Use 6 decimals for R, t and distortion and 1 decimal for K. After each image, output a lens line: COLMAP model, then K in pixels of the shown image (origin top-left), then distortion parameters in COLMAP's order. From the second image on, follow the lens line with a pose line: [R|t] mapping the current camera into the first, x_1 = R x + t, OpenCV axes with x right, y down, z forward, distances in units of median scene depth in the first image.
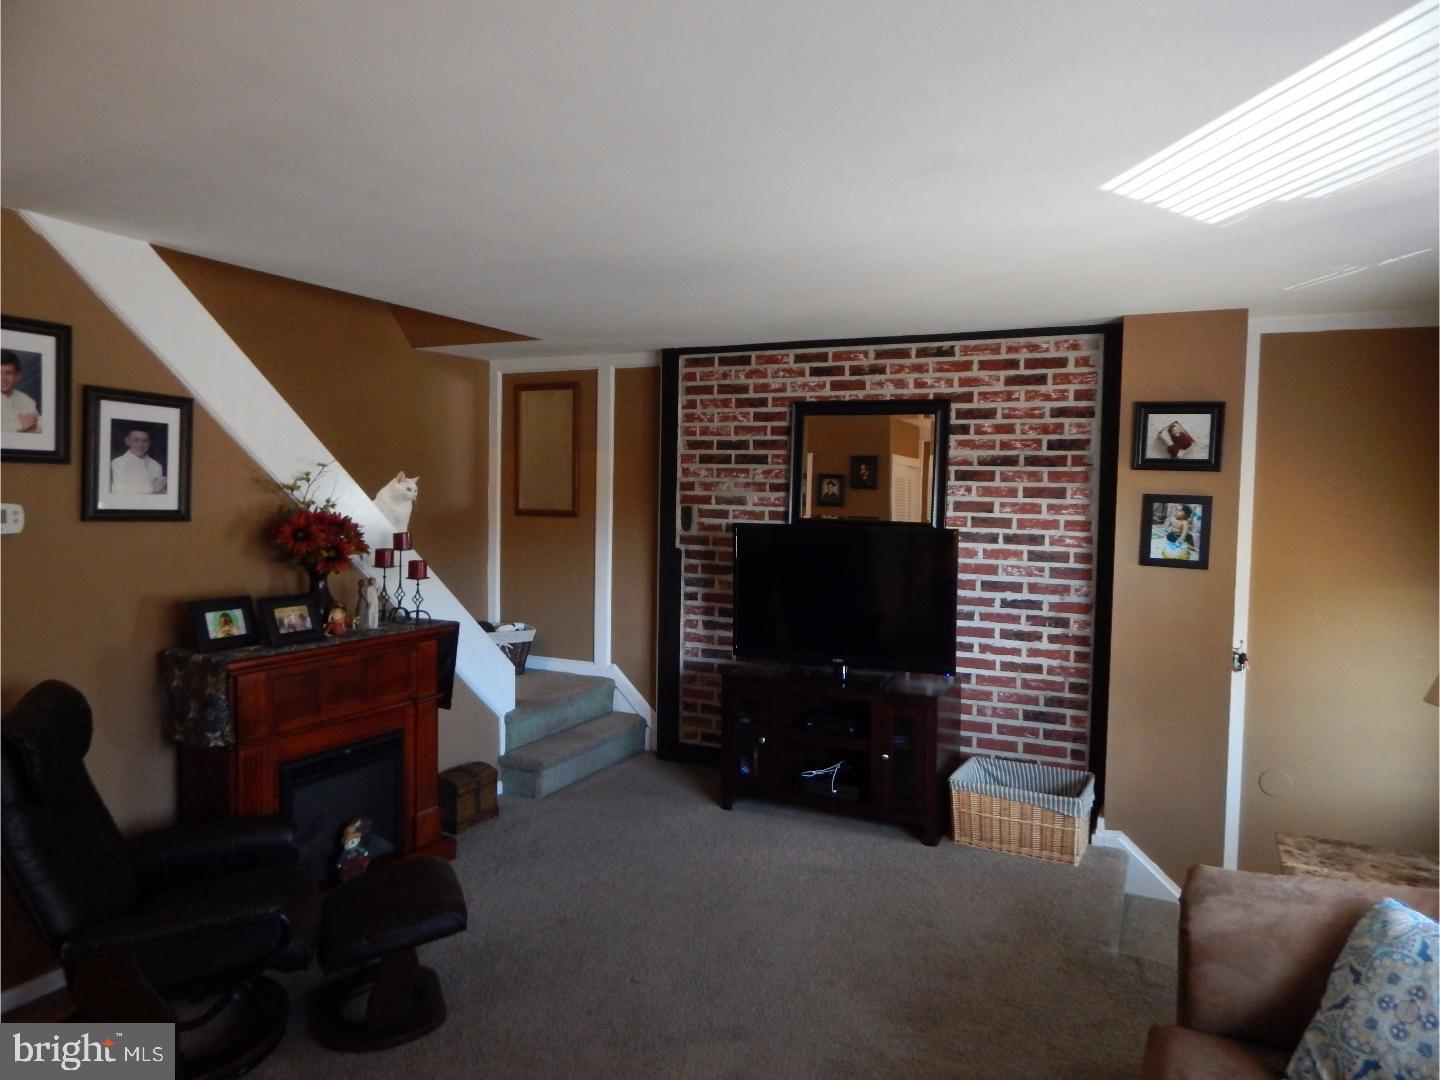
lens RADIAL K [[943.8, 0, 733.2], [0, 943.8, 541.4], [0, 0, 1]] dist [0.008150, -0.005525]
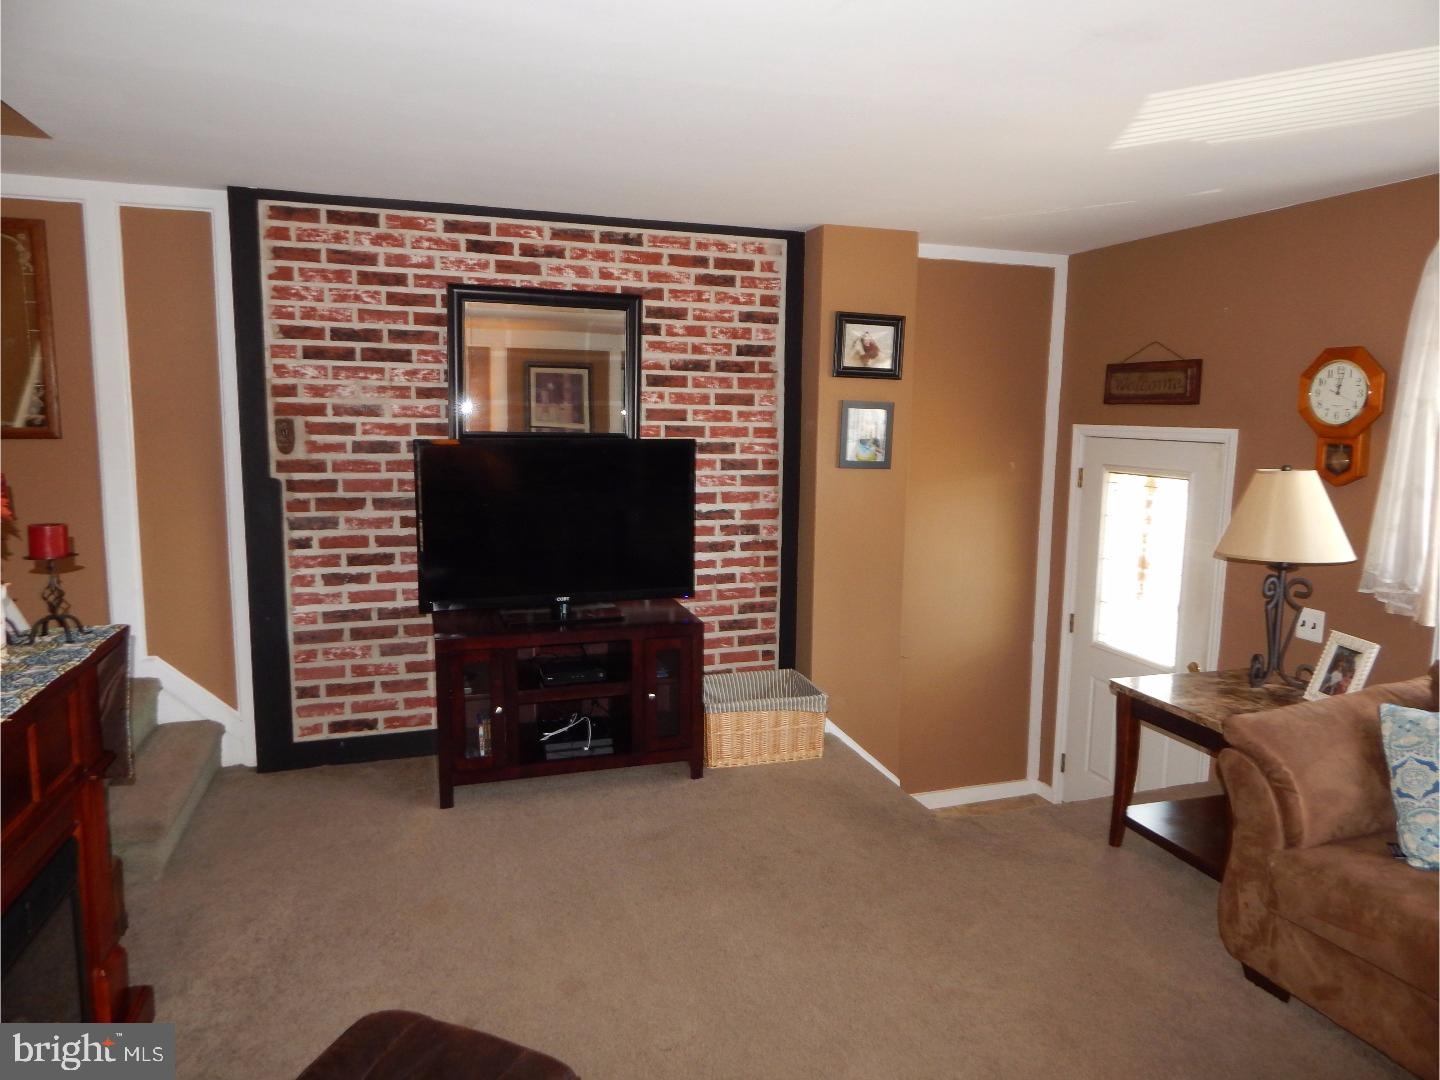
lens RADIAL K [[943.8, 0, 720.7], [0, 943.8, 538.4], [0, 0, 1]] dist [0.008150, -0.005525]
pose [[0.719343, -0.100422, 0.687358, -0.358390], [0.038481, 0.993737, 0.104912, -0.011236], [-0.693588, -0.049018, 0.718702, 0.289388]]
